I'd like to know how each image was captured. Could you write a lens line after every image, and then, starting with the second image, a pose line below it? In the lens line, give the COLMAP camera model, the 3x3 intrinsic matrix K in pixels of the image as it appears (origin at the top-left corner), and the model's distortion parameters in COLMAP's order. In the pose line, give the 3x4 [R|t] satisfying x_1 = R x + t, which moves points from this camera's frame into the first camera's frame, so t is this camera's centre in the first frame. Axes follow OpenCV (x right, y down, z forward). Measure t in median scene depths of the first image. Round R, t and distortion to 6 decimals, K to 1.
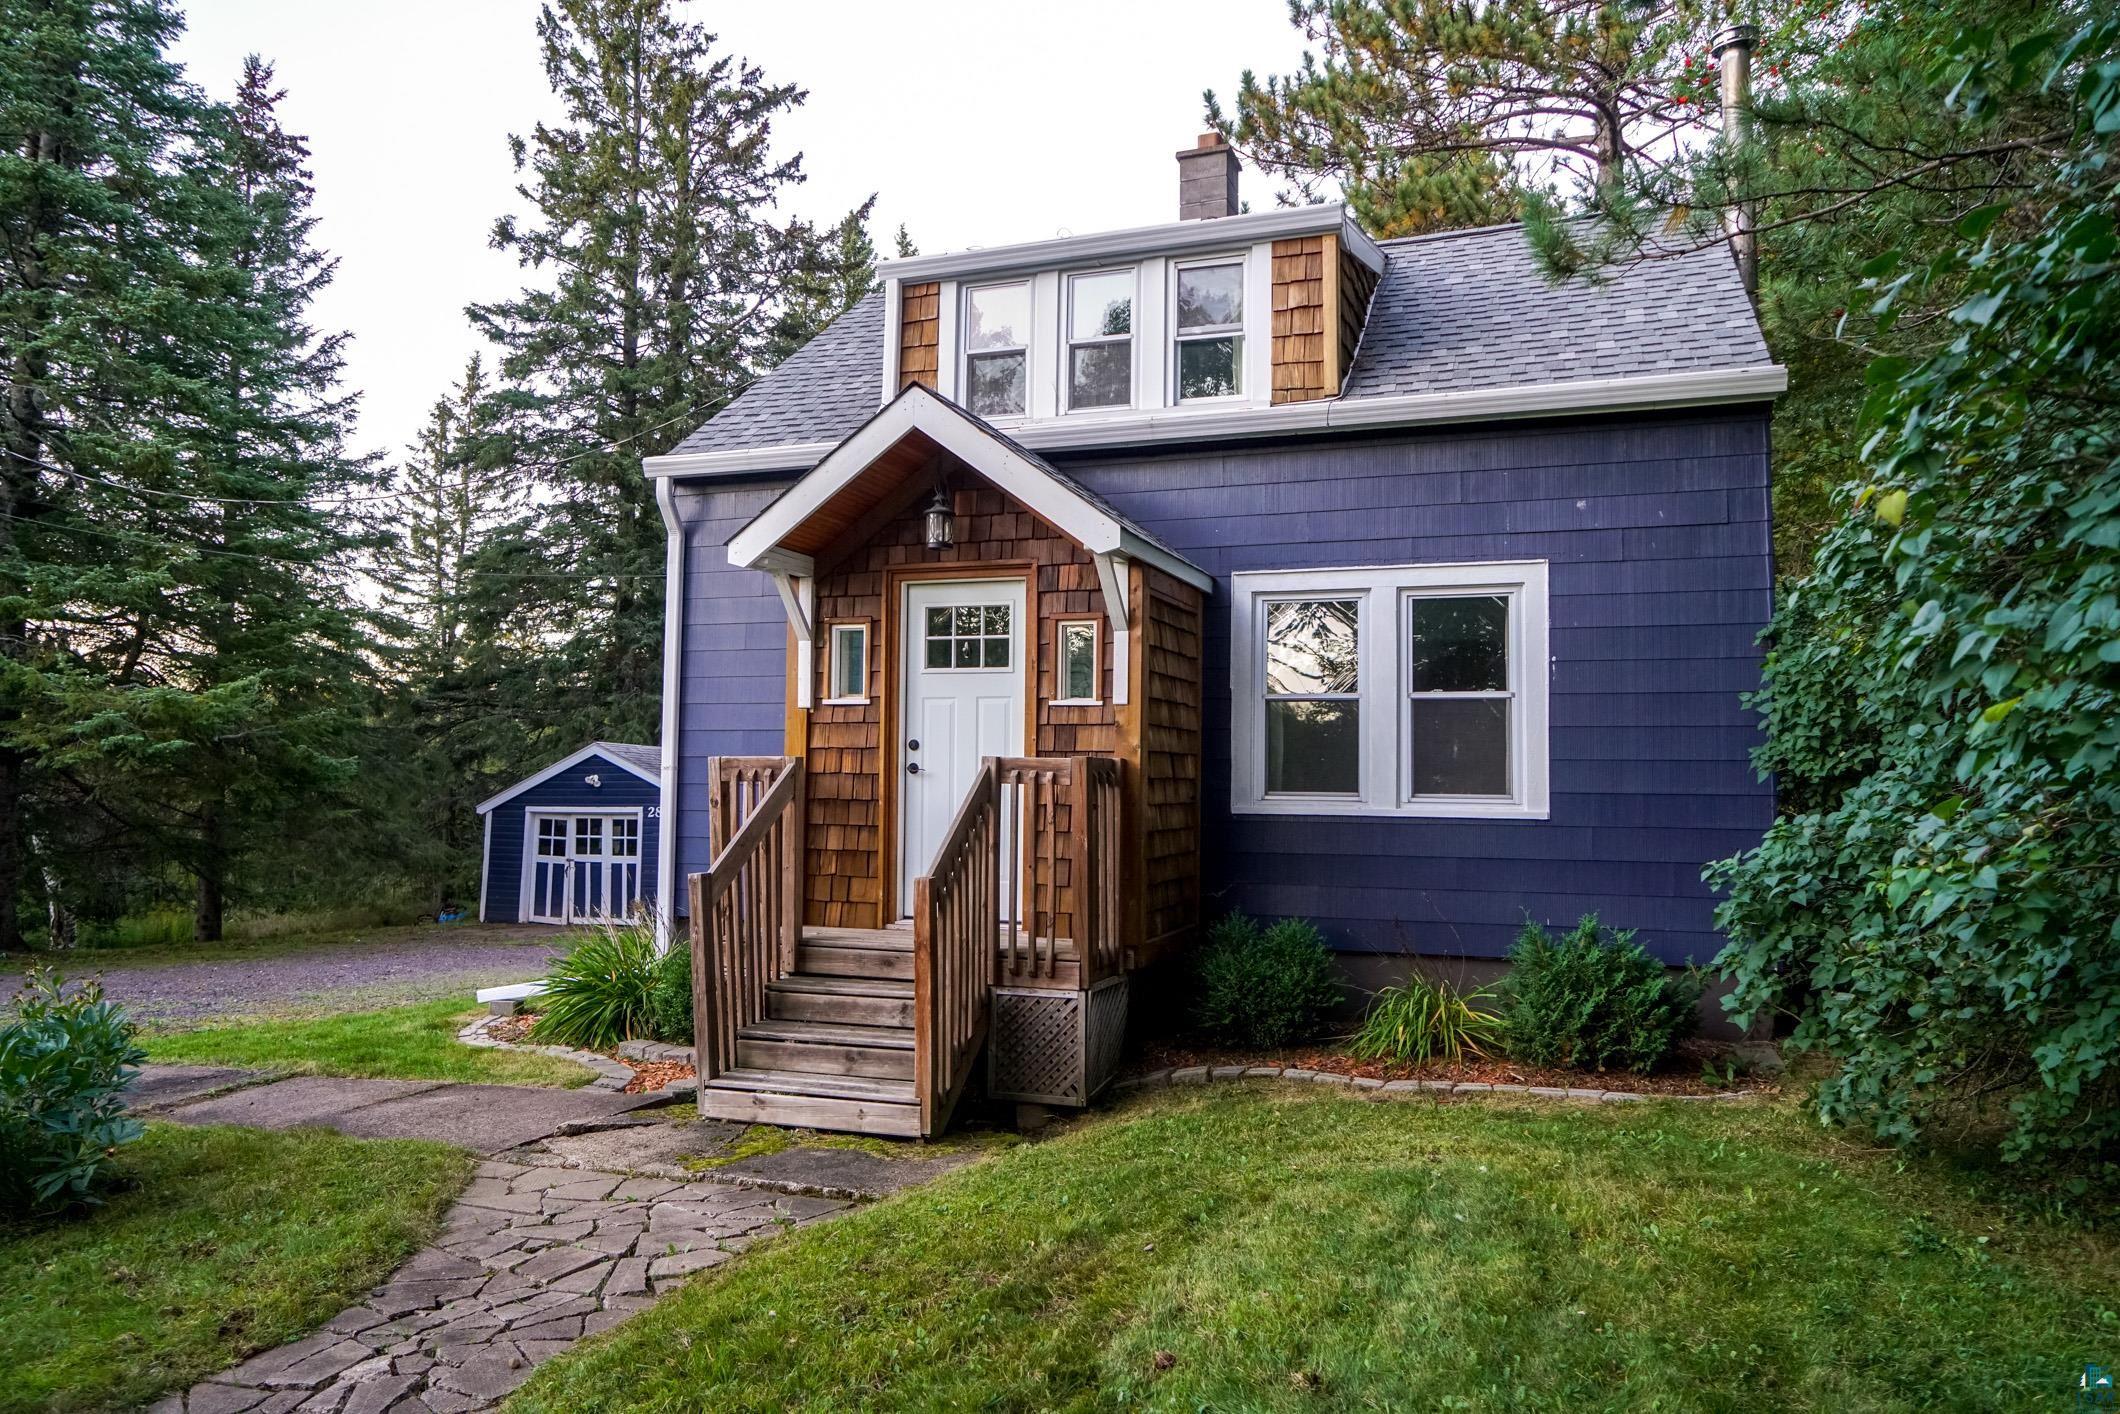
lens RADIAL K [[1343.1, 0, 1069.5], [0, 1343.1, 707.2], [0, 0, 1]] dist [-0.022482, 0.013806]
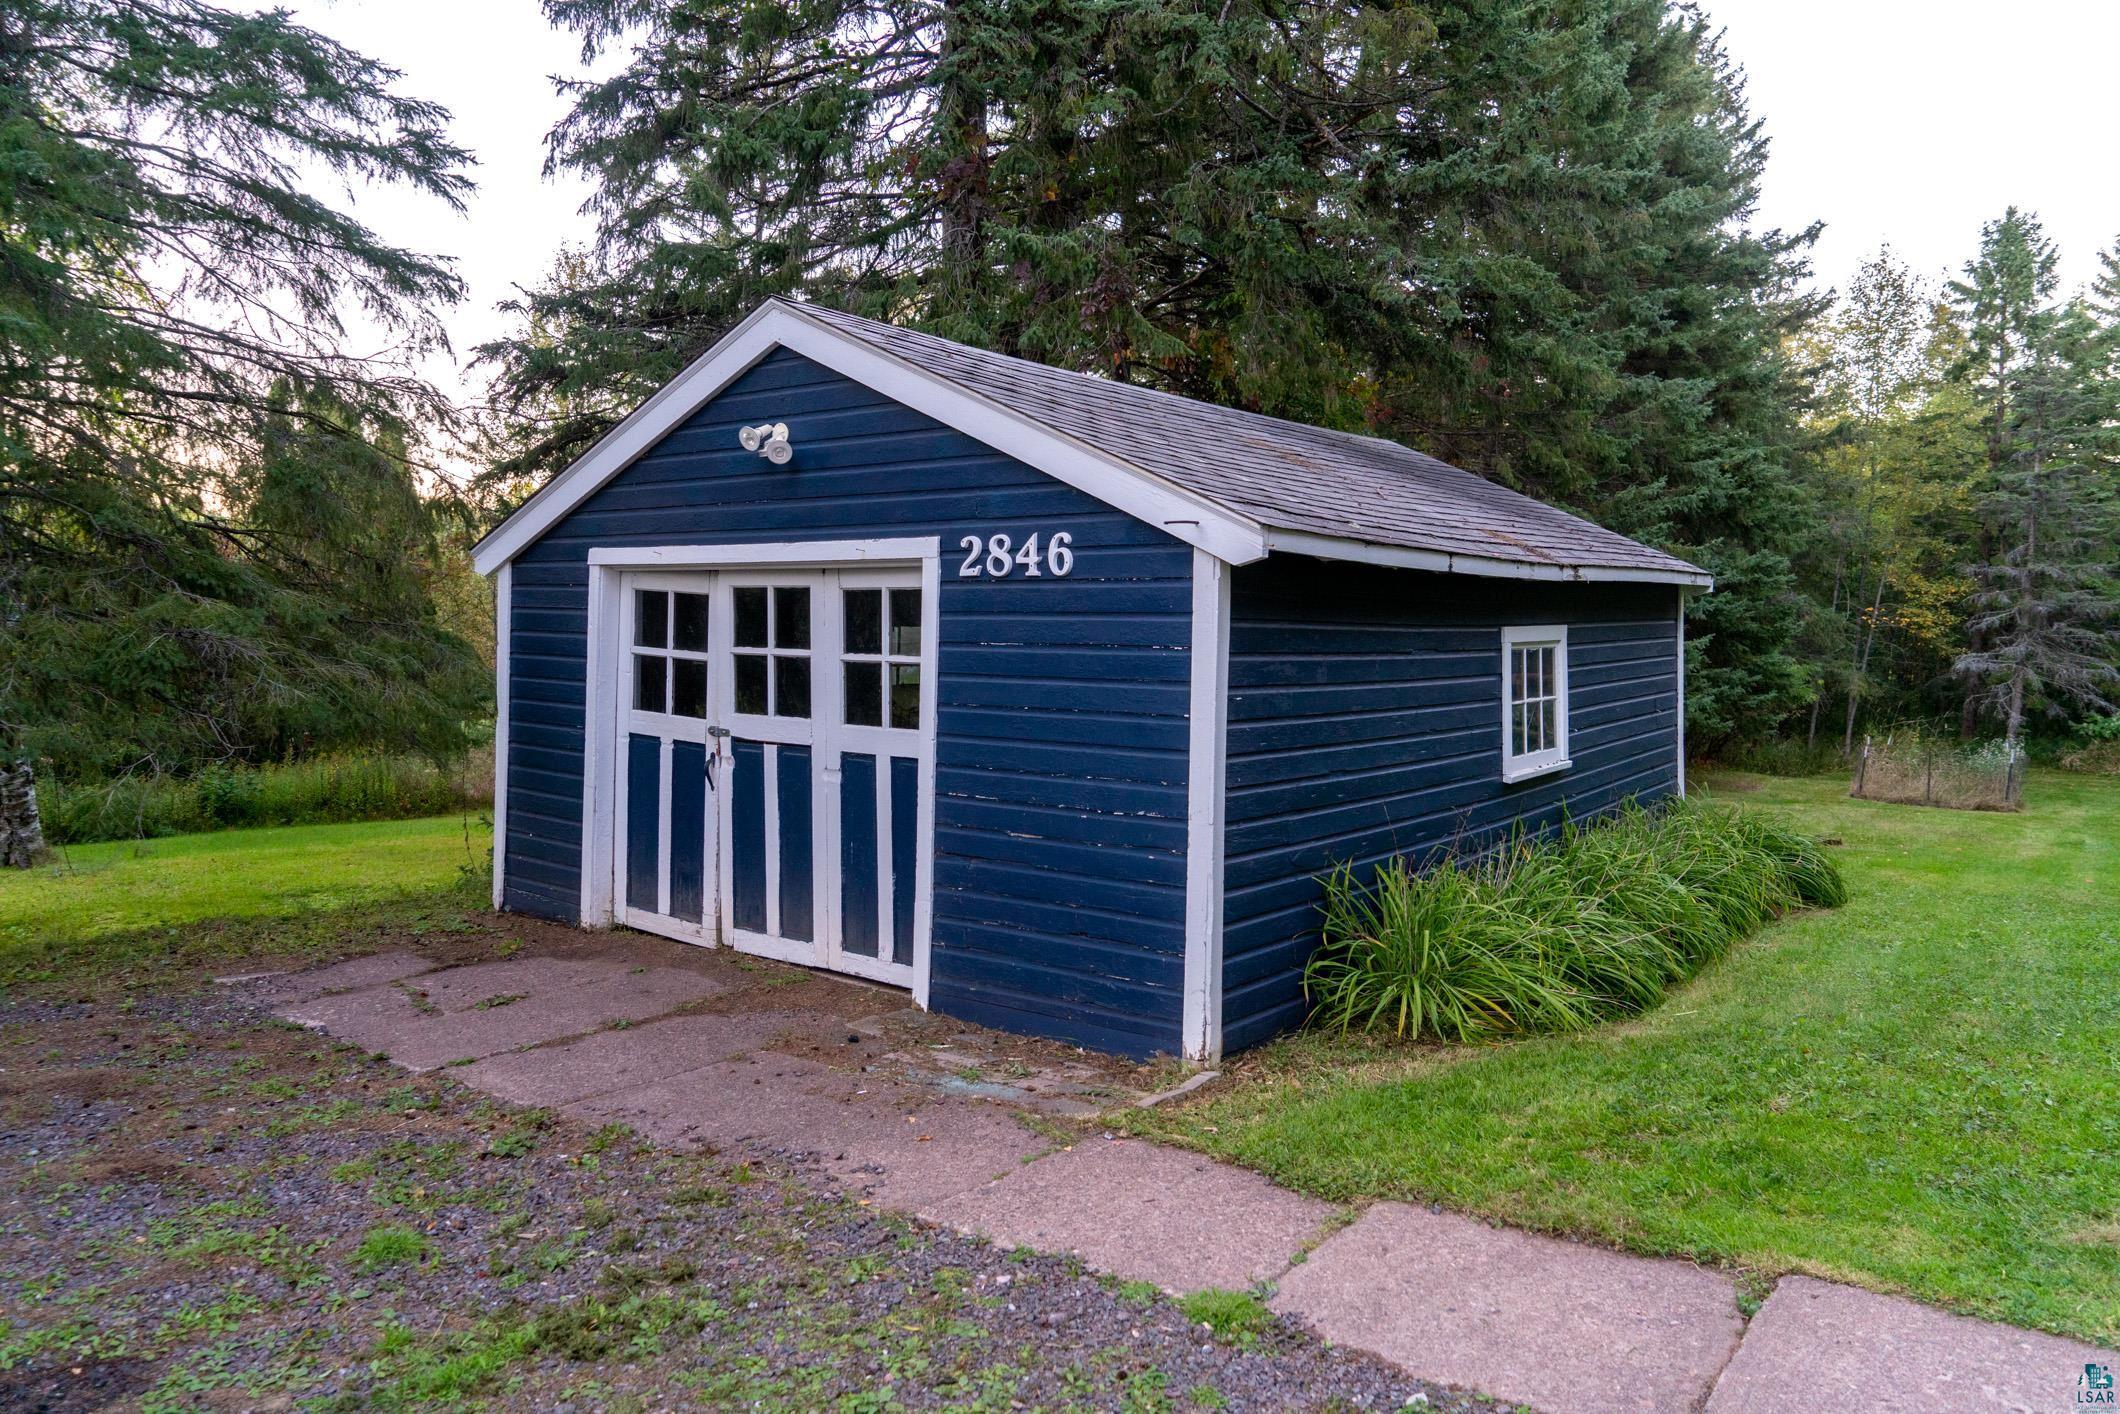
lens RADIAL K [[1439.4, 0, 1016.8], [0, 1439.4, 710.4], [0, 0, 1]] dist [-0.018479, 0.006694]
pose [[0.943915, 0.034200, -0.328413, -0.663805], [0.009571, 0.991370, 0.130747, 0.219373], [0.330050, -0.126557, 0.935441, 2.304165]]
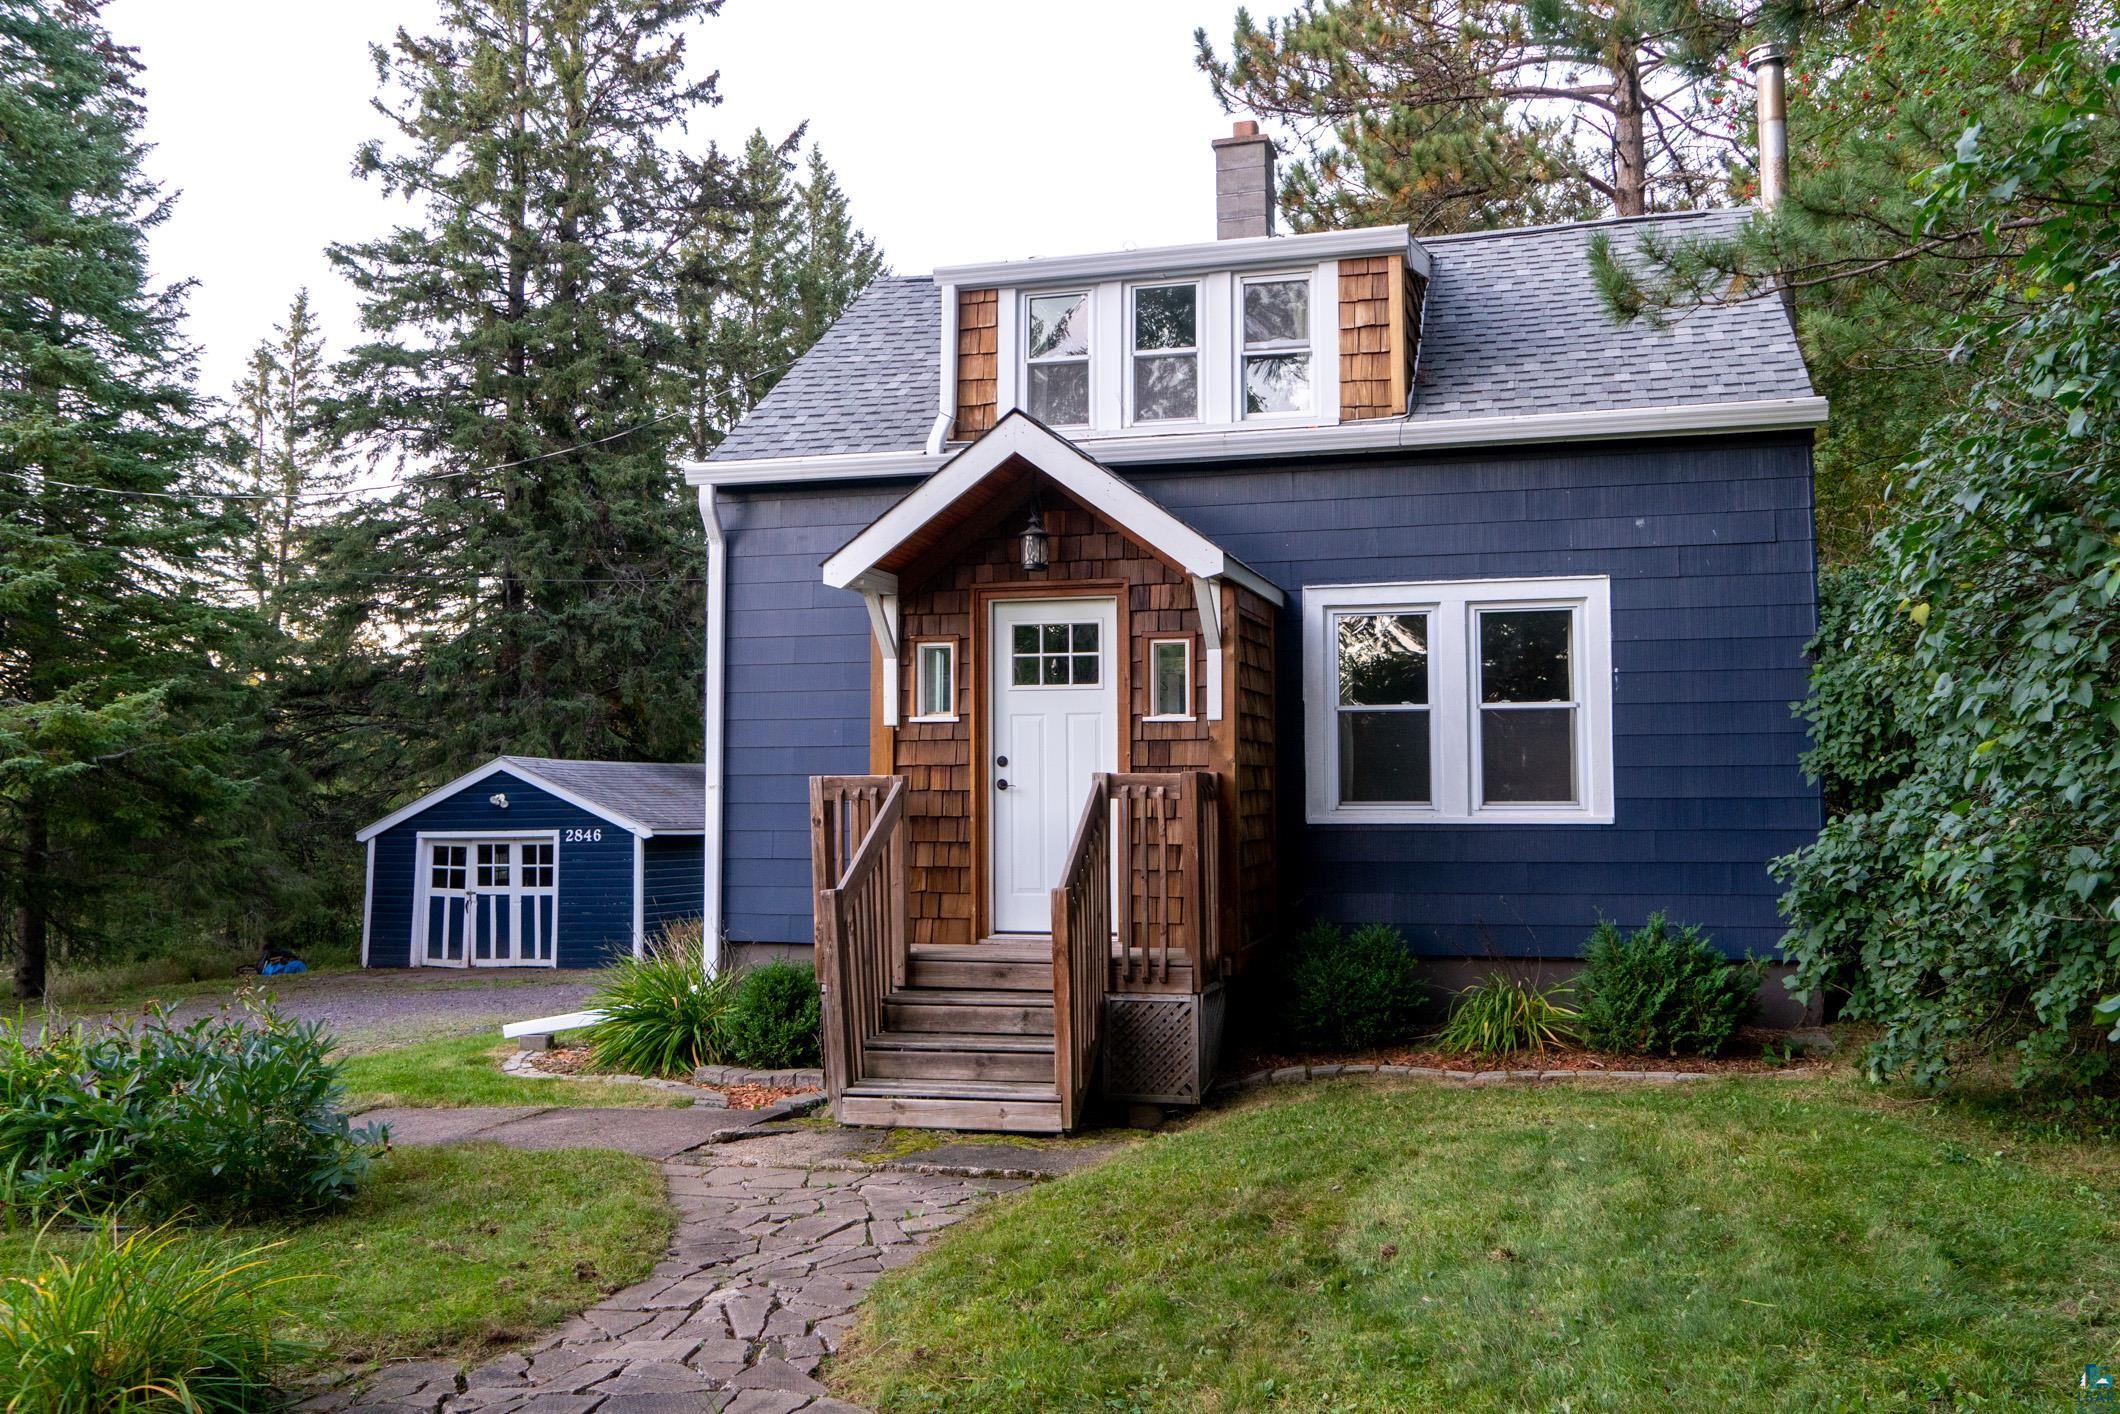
lens RADIAL K [[1605.5, 0, 1128.2], [0, 1605.5, 694.4], [0, 0, 1]] dist [-0.027308, 0.015179]
pose [[0.996049, -0.010339, 0.088205, -0.126155], [0.010761, 0.999933, -0.004310, -0.015790], [-0.088155, 0.005242, 0.996093, -0.207931]]
